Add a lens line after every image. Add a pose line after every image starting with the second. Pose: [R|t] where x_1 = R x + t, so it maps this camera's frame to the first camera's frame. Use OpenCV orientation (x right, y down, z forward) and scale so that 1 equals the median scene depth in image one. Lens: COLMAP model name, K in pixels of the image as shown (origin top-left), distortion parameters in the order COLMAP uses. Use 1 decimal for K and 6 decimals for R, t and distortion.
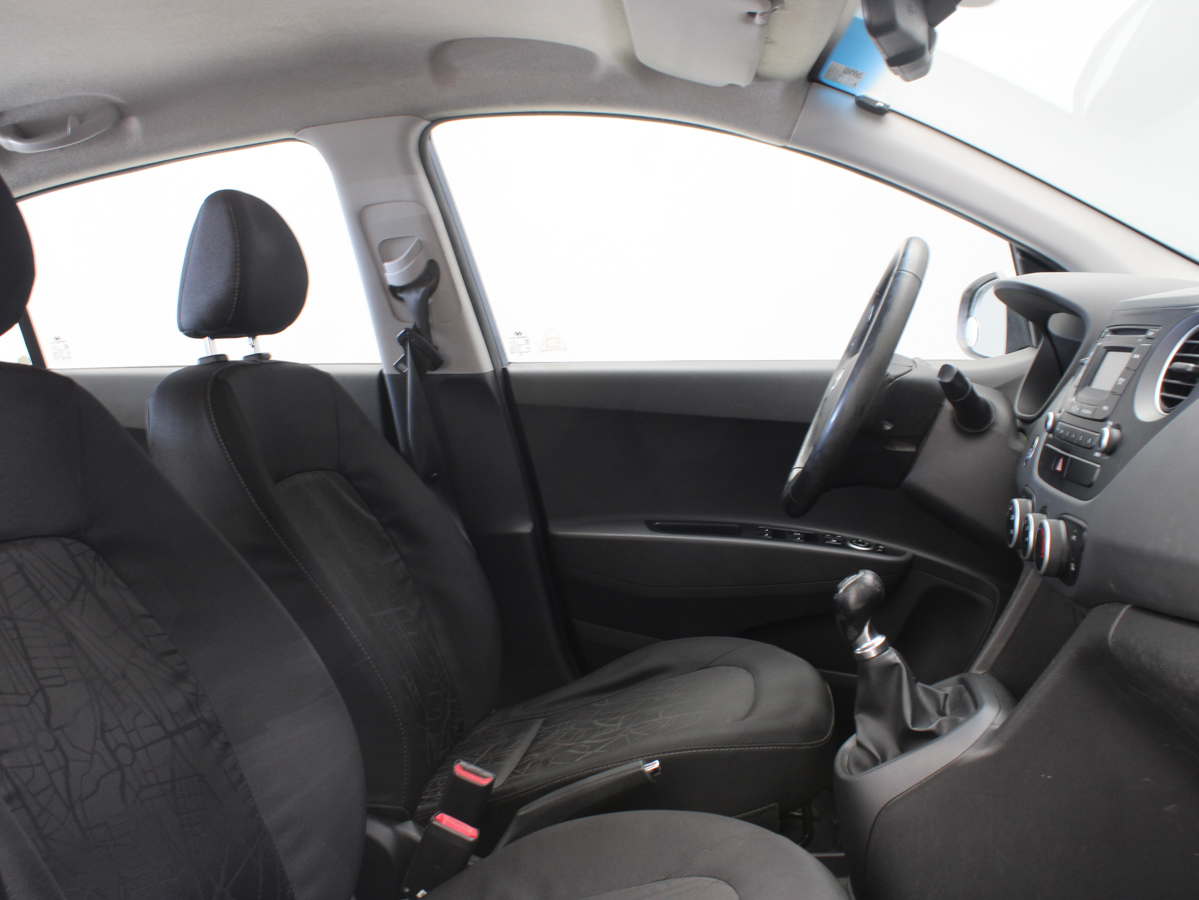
lens RADIAL K [[1075.5, 0, 599.5], [0, 1075.5, 450.0], [0, 0, 1]] dist [-0.004321, 0.001099]
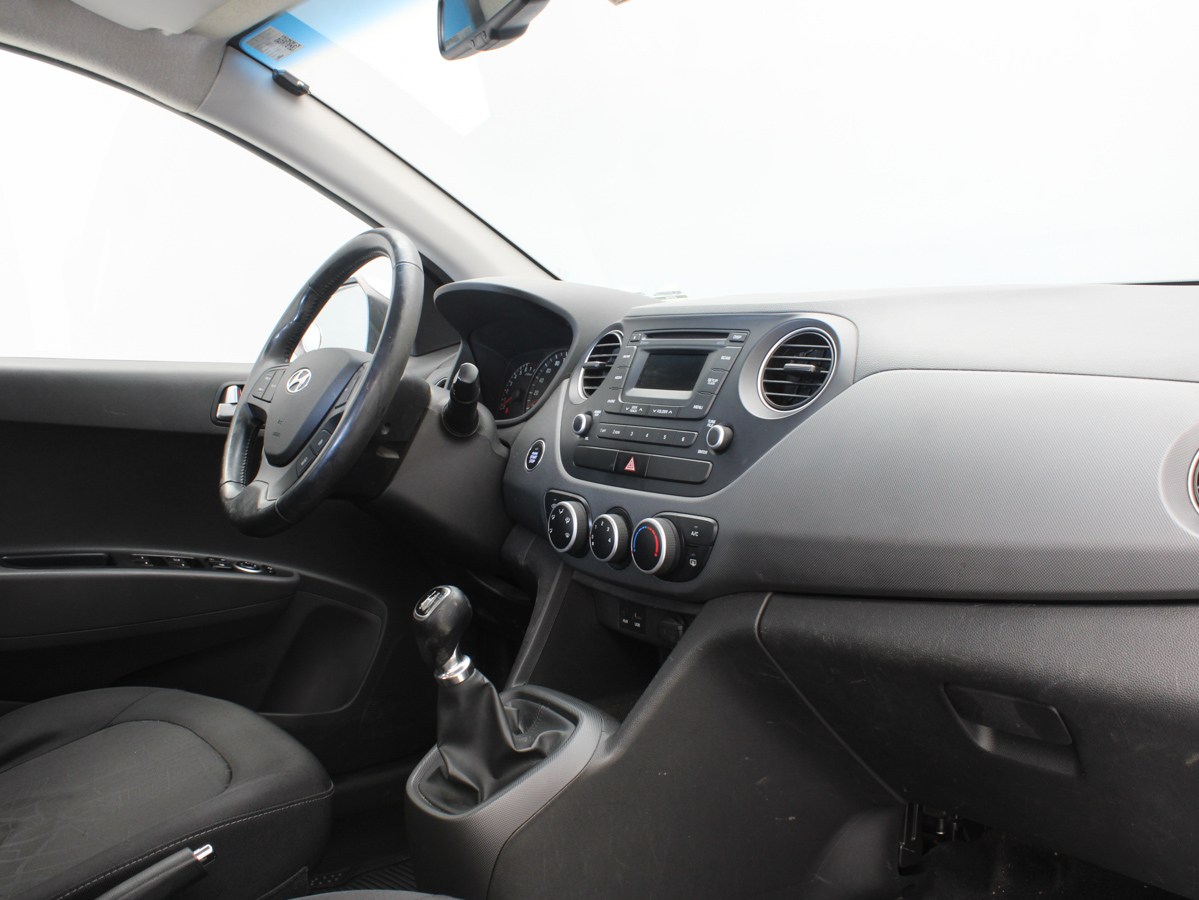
lens RADIAL K [[1141.4, 0, 599.5], [0, 1141.4, 450.0], [0, 0, 1]] dist [-0.089331, 0.007537]
pose [[0.791117, -0.011781, 0.611552, -0.191093], [0.020608, 0.999760, -0.007400, 0.005671], [-0.611318, 0.018457, 0.791170, 0.136100]]
